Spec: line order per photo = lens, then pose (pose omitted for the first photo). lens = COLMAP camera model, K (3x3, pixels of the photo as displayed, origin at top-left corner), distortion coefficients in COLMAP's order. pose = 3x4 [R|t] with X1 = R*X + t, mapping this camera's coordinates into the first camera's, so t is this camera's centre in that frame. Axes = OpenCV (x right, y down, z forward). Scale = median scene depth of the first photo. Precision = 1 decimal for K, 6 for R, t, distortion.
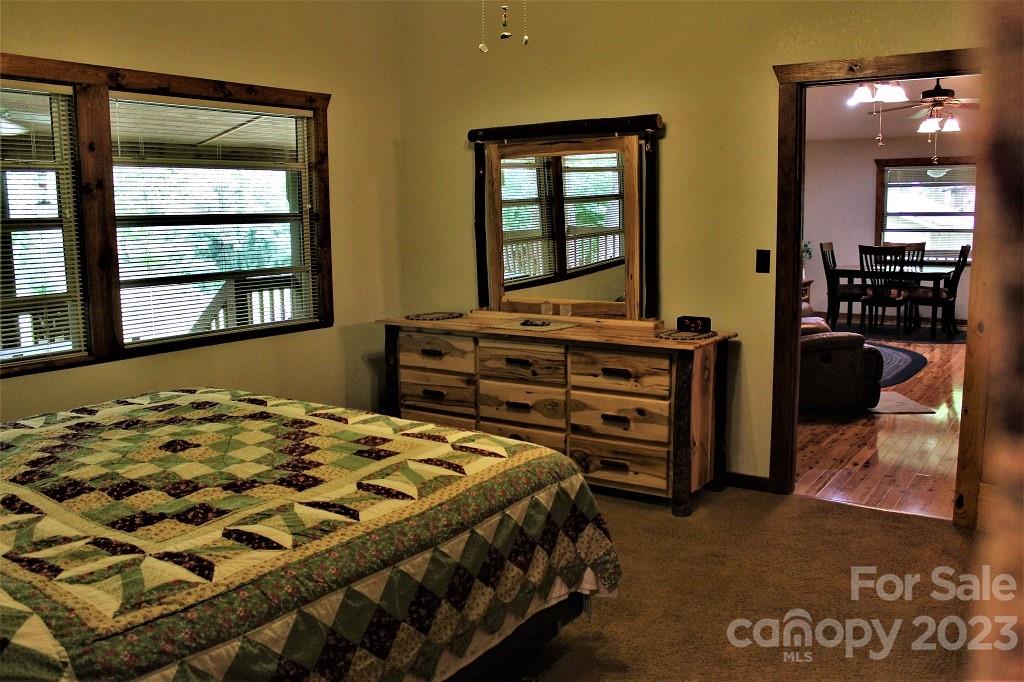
lens RADIAL K [[860.1, 0, 513.3], [0, 860.1, 337.1], [0, 0, 1]] dist [-0.161221, 0.140078]
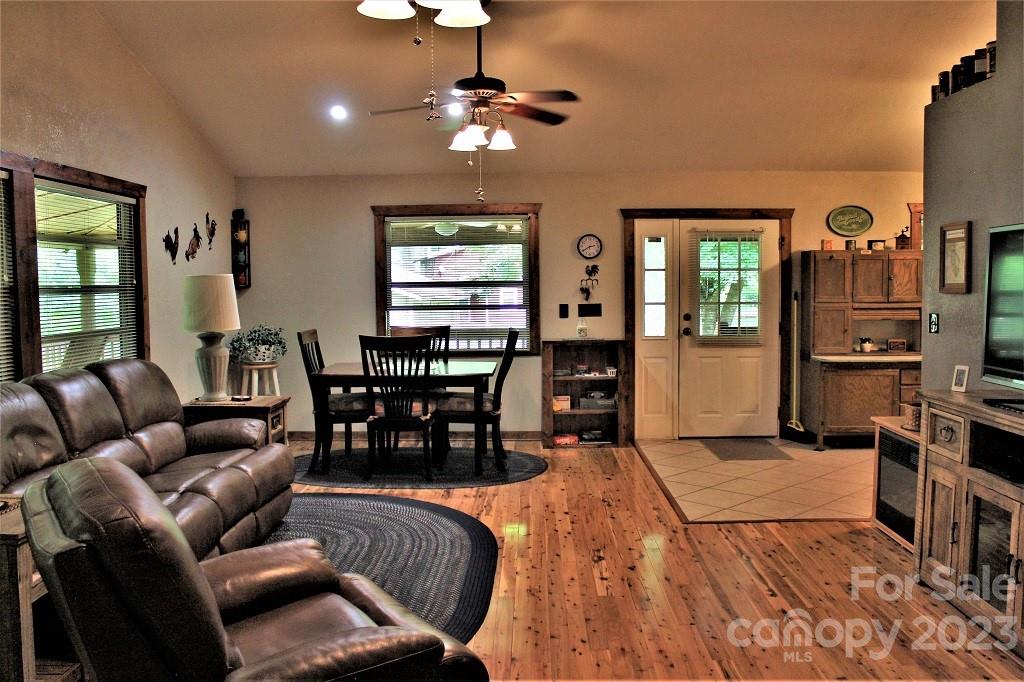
lens RADIAL K [[860.1, 0, 515.3], [0, 860.1, 340.7], [0, 0, 1]] dist [-0.161221, 0.140078]
pose [[0.828528, -0.031737, 0.559047, 0.146562], [0.074934, 0.995696, -0.054530, -0.059431], [-0.554911, 0.087072, 0.827341, 0.392443]]
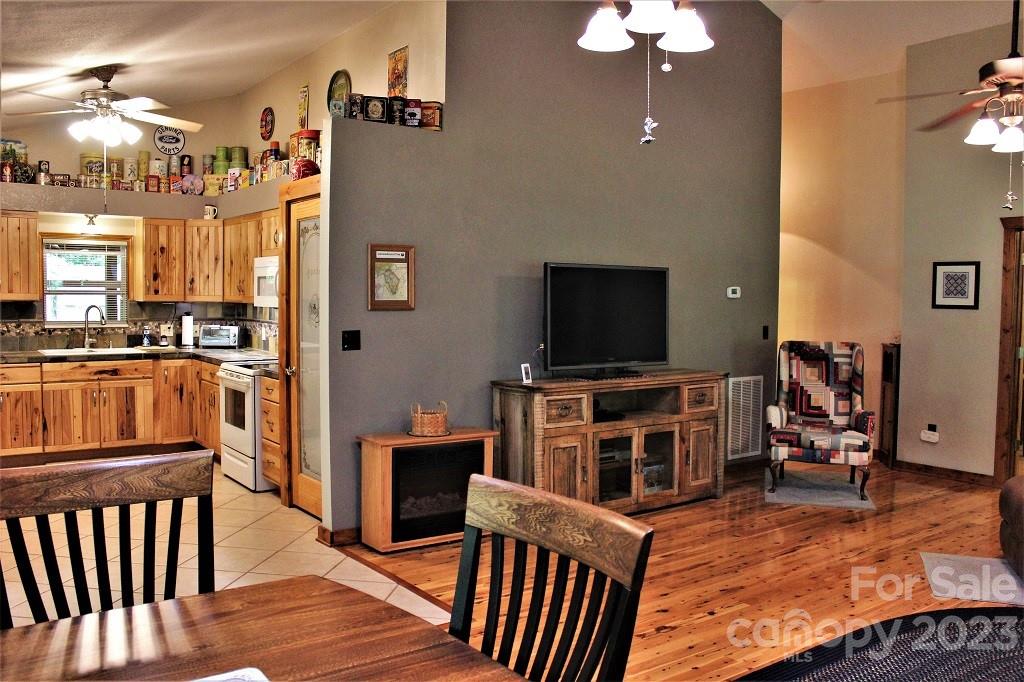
lens RADIAL K [[860.1, 0, 509.6], [0, 860.1, 343.5], [0, 0, 1]] dist [-0.161221, 0.140078]
pose [[-0.946853, -0.015516, 0.321291, 0.369064], [0.044355, 0.982996, 0.178188, -0.158270], [-0.318593, 0.182969, -0.930065, 1.074674]]
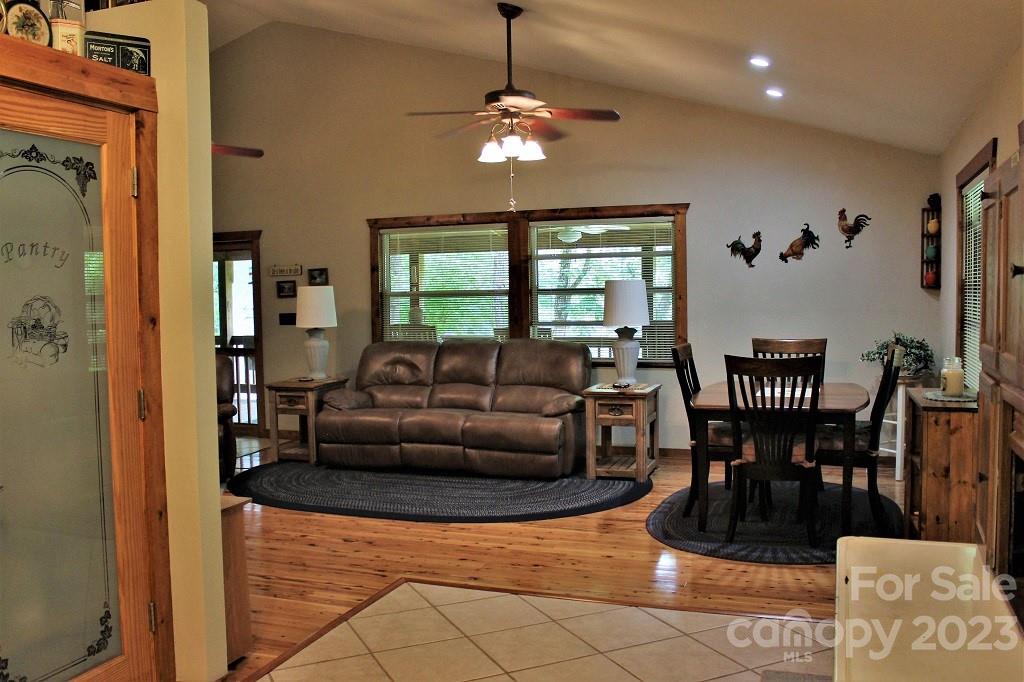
lens RADIAL K [[931.1, 0, 520.4], [0, 931.1, 339.9], [0, 0, 1]] dist [-0.104349, 0.000000]
pose [[0.261108, 0.061659, -0.963338, 0.950160], [-0.120865, 0.992193, 0.030746, -0.111758], [0.957713, 0.108405, 0.266522, 0.677548]]
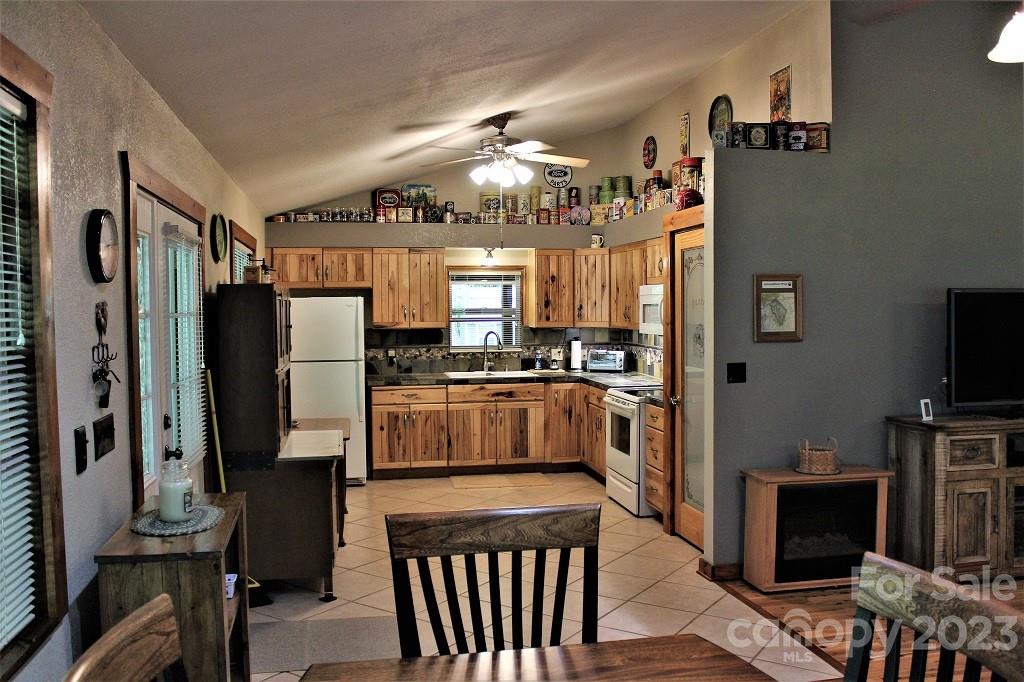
lens RADIAL K [[860.1, 0, 505.5], [0, 860.1, 342.5], [0, 0, 1]] dist [-0.161221, 0.140078]
pose [[-0.714931, -0.008971, 0.699137, 0.370620], [0.110749, 0.985842, 0.125901, -0.168255], [-0.690368, 0.167439, -0.703816, 1.071718]]
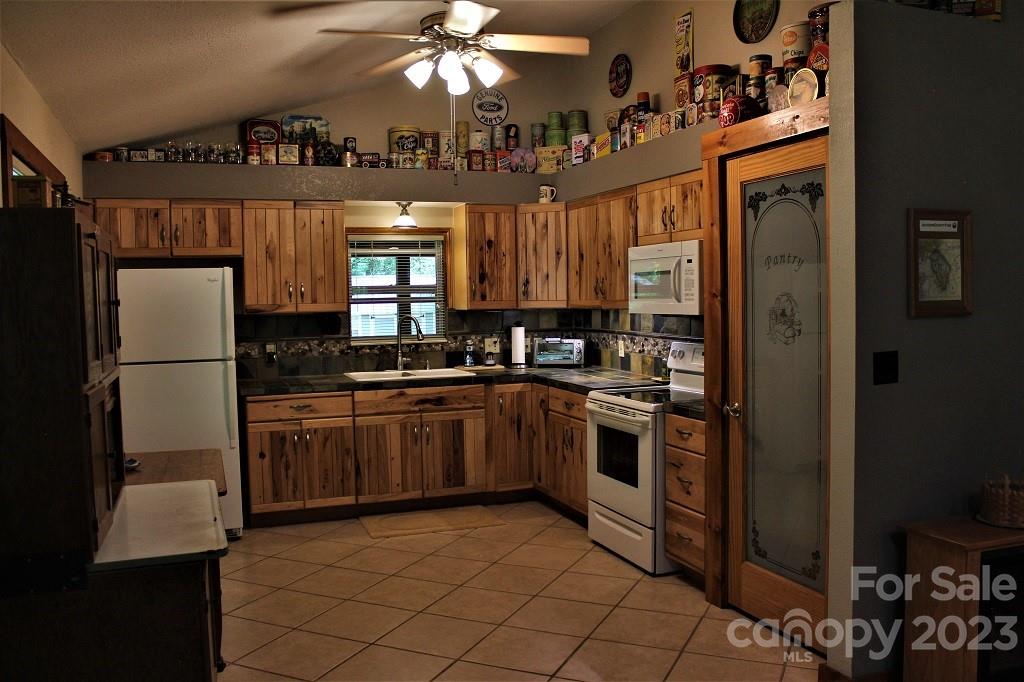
lens RADIAL K [[860.1, 0, 508.4], [0, 860.1, 343.2], [0, 0, 1]] dist [-0.161221, 0.140078]
pose [[-0.826114, -0.000633, 0.563503, 0.555161], [0.105099, 0.982279, 0.155182, -0.144254], [-0.553616, 0.187422, -0.811408, 0.956116]]
